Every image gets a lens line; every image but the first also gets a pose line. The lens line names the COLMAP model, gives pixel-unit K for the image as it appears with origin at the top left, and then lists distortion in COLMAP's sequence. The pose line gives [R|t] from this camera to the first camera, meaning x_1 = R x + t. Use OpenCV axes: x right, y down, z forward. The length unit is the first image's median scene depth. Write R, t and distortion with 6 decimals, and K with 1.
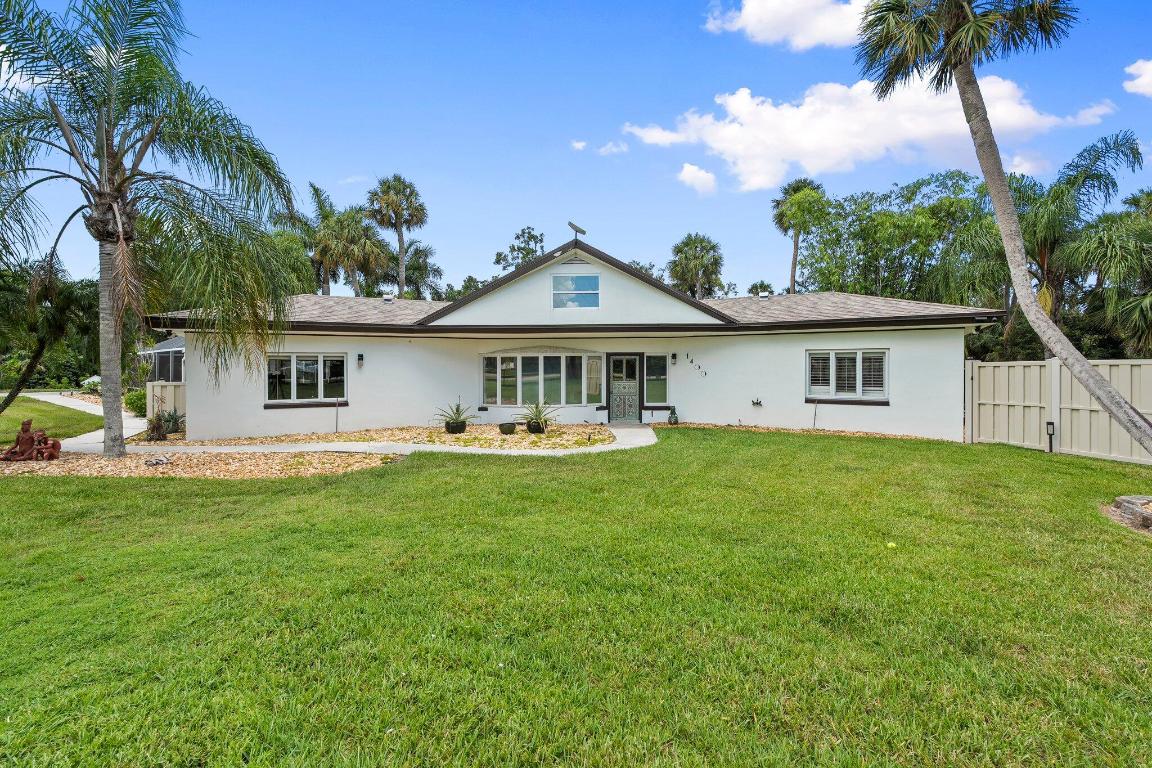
lens RADIAL K [[508.0, 0, 576.0], [0, 508.0, 384.0], [0, 0, 1]] dist [-0.001621, 0.000147]
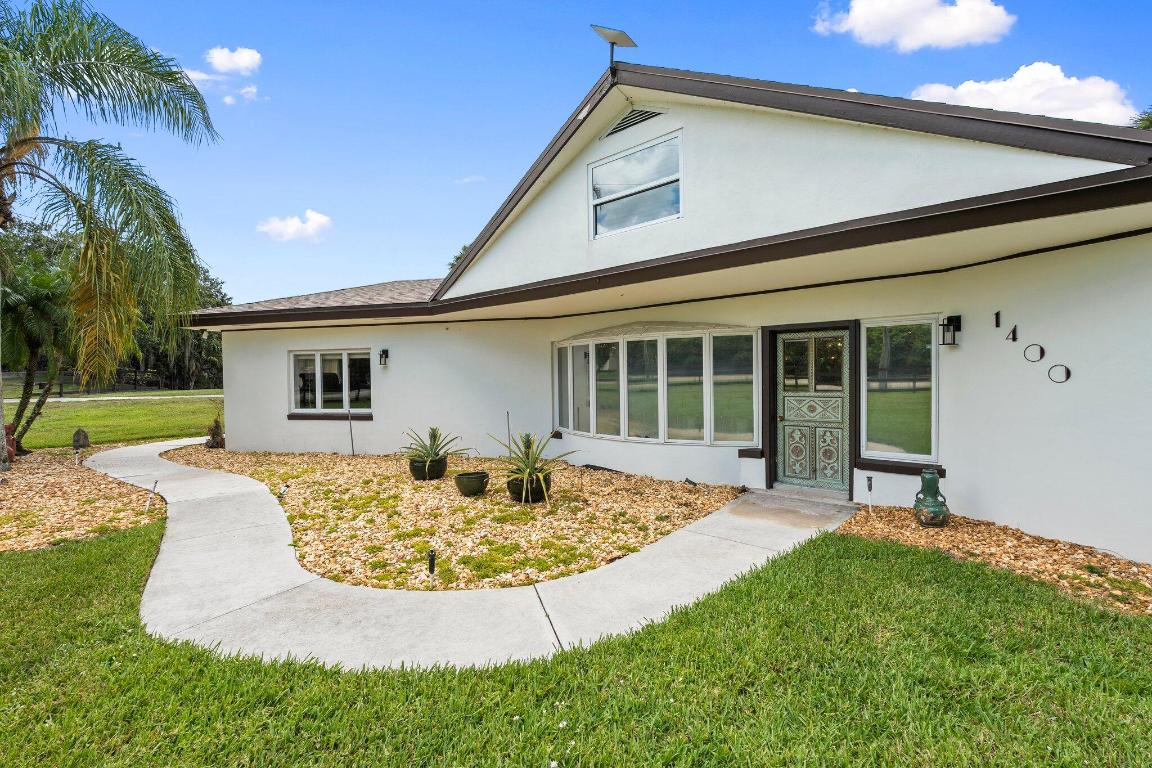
lens RADIAL K [[508.0, 0, 576.0], [0, 508.0, 384.0], [0, 0, 1]] dist [-0.001621, 0.000147]
pose [[0.754541, 0.009083, -0.656190, 0.223904], [-0.009285, 0.999952, 0.003165, -0.012495], [0.656187, 0.003704, 0.754589, 0.562912]]
